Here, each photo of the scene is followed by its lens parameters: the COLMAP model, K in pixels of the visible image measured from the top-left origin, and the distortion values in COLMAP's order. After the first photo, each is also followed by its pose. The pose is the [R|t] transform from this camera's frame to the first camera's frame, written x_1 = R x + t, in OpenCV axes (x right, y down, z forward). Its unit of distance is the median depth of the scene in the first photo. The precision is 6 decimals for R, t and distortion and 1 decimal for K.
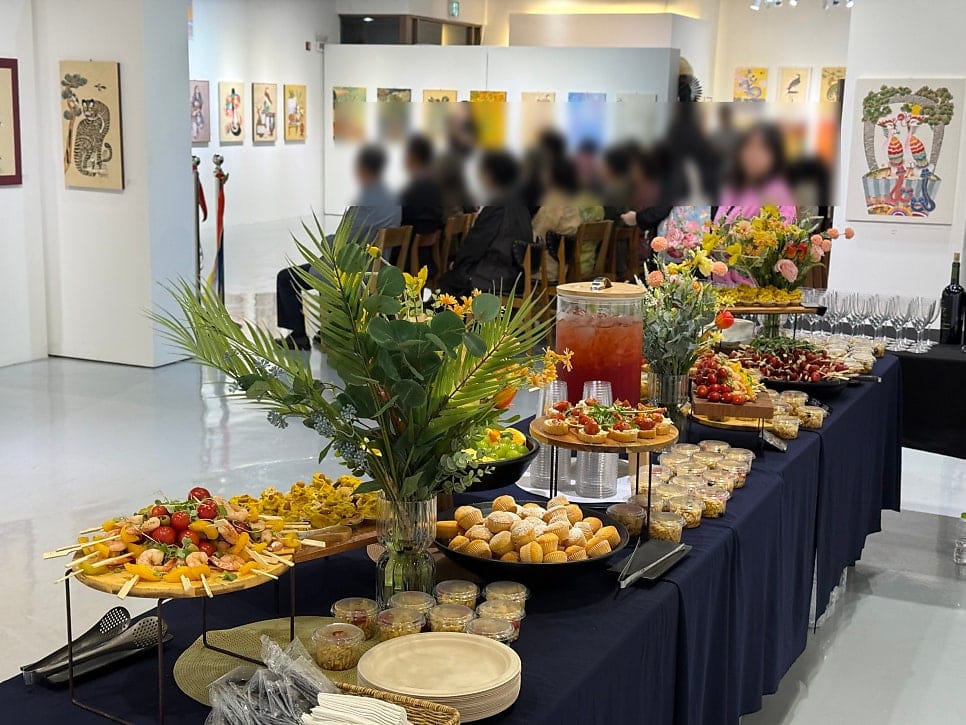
lens RADIAL K [[1403.2, 0, 483.9], [0, 1403.2, 420.1], [0, 0, 1]] dist [0.241530, -0.414589]
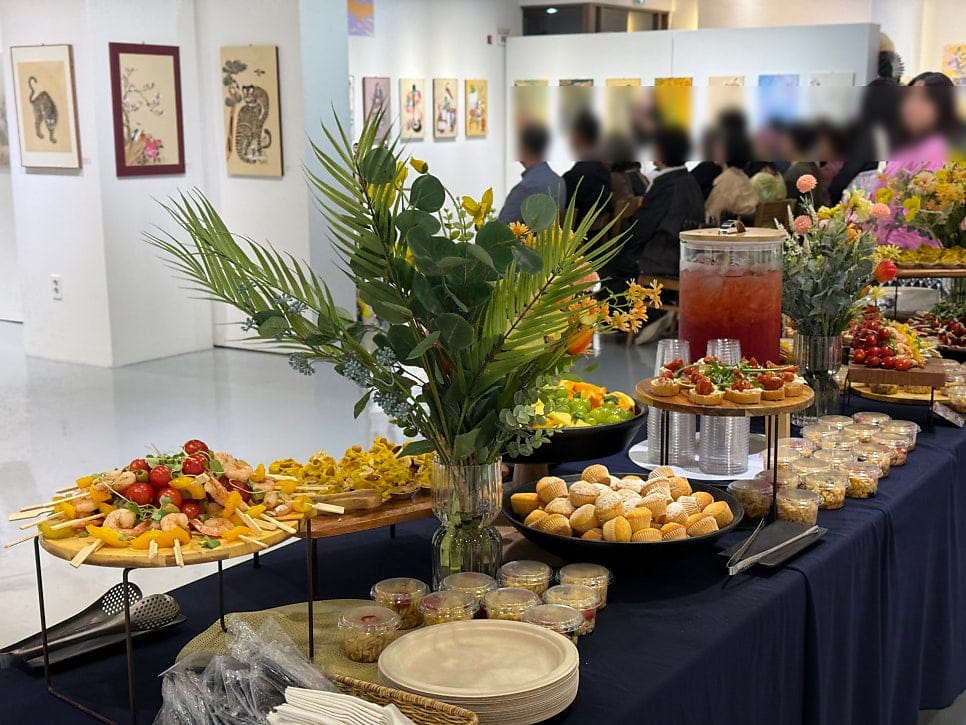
lens RADIAL K [[1403.2, 0, 483.9], [0, 1403.2, 420.1], [0, 0, 1]] dist [0.241530, -0.414589]
pose [[0.990447, 0.001997, -0.137883, 0.052588], [-0.002363, 0.999994, -0.002489, 0.023480], [0.137877, 0.002791, 0.990445, 0.119954]]
